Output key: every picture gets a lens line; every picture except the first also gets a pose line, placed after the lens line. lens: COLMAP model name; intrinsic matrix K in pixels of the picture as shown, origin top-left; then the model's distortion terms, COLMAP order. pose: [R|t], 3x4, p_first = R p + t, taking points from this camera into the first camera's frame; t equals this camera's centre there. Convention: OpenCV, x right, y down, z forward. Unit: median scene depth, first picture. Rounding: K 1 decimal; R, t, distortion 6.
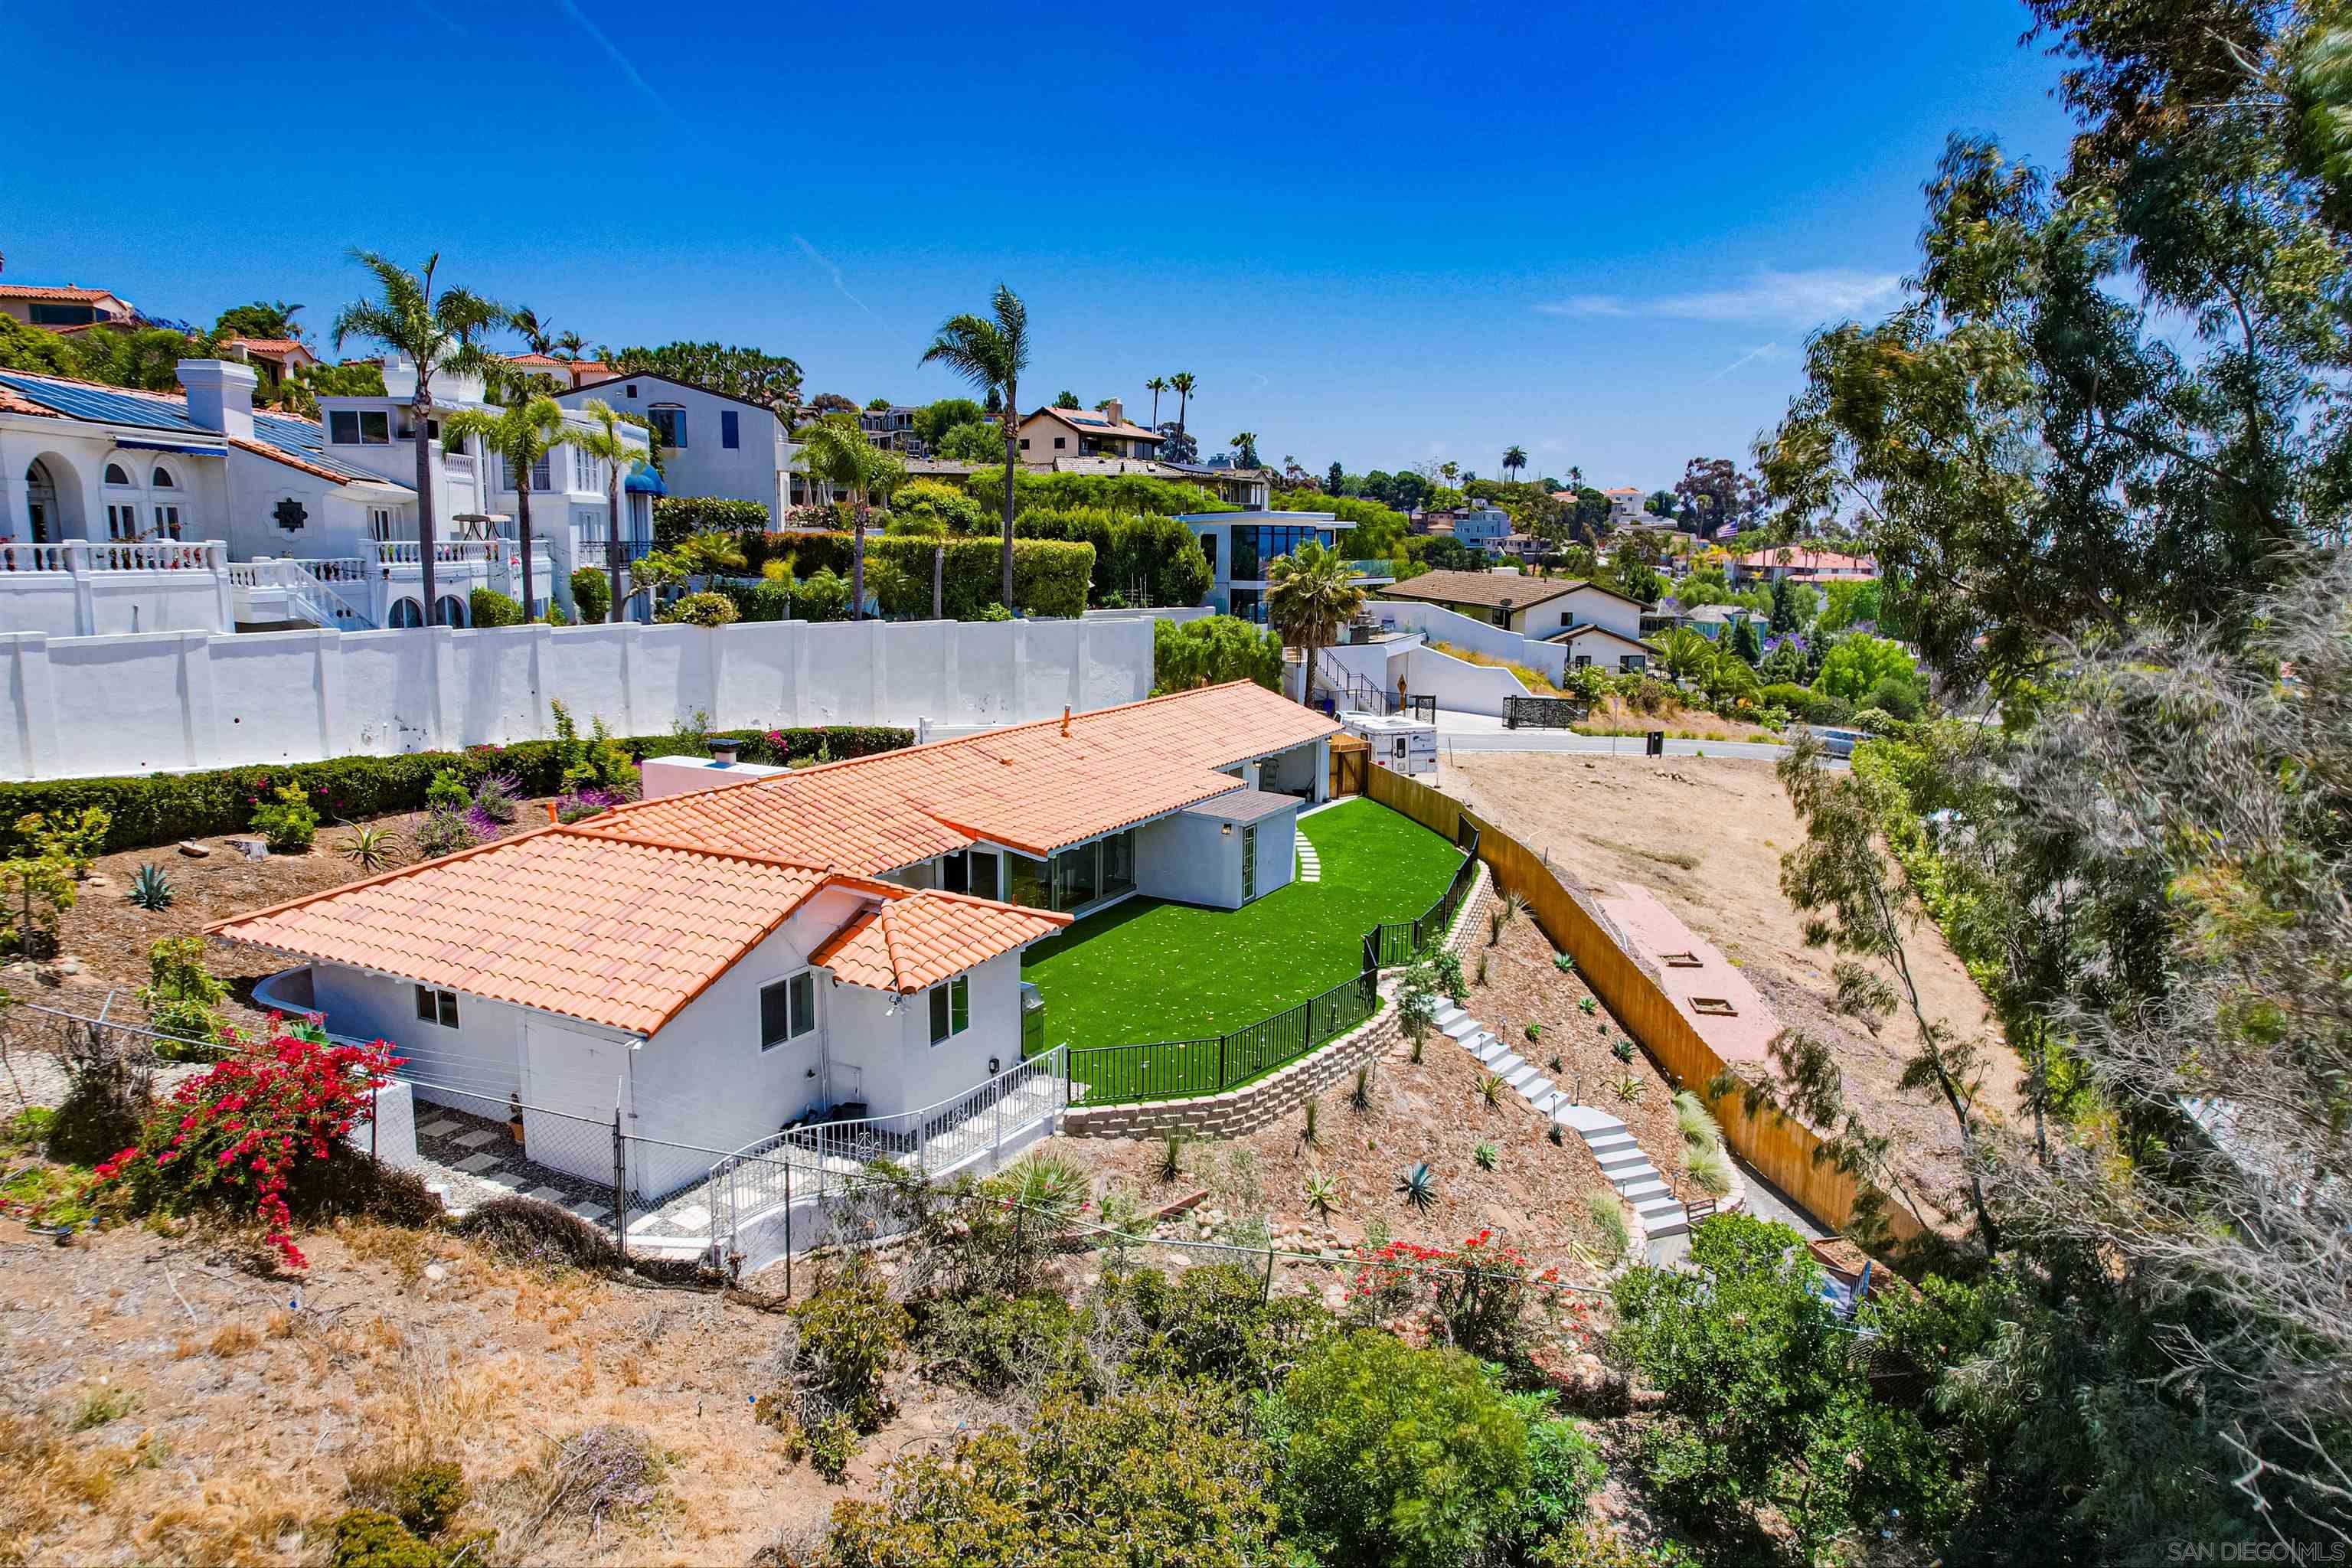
lens RADIAL K [[1494.9, 0, 1182.4], [0, 1494.9, 791.8], [0, 0, 1]] dist [-0.064543, 0.052947]
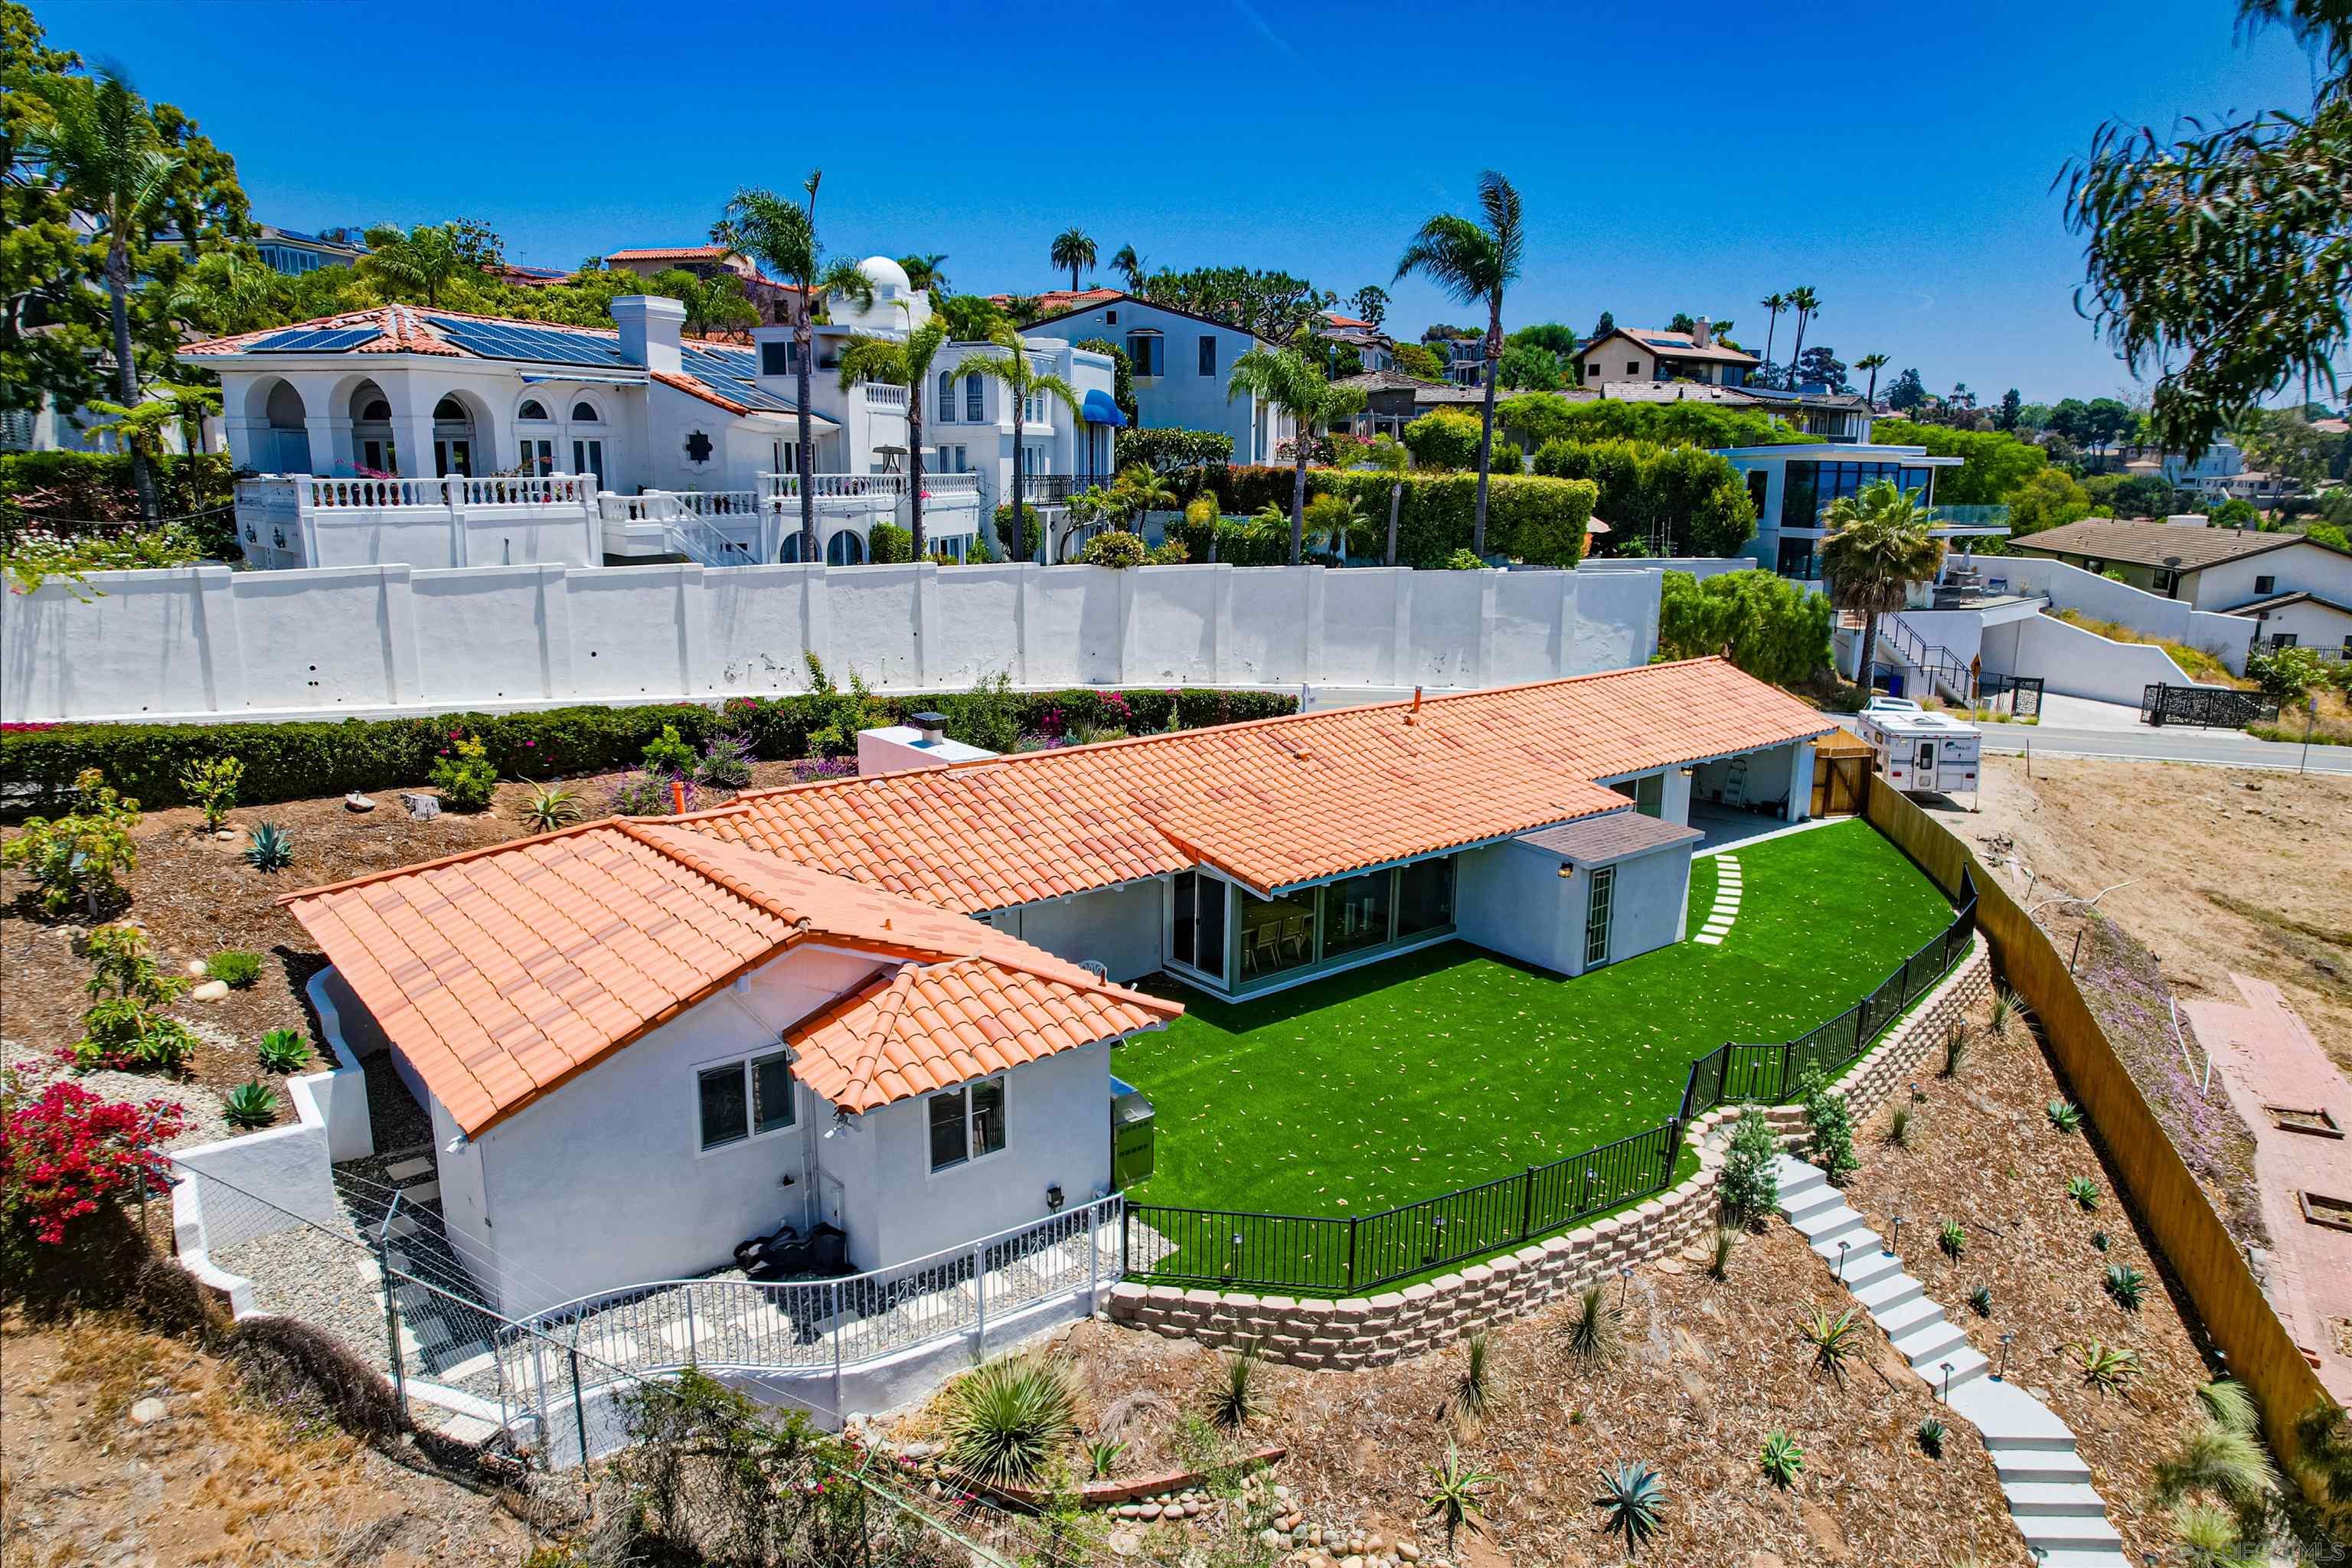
lens RADIAL K [[1494.9, 0, 1179.7], [0, 1494.9, 797.1], [0, 0, 1]] dist [-0.064543, 0.052947]
pose [[0.918136, 0.085550, -0.386921, 0.132011], [-0.067602, 0.995919, 0.059787, -0.041056], [0.390457, -0.028736, 0.920173, 0.233439]]
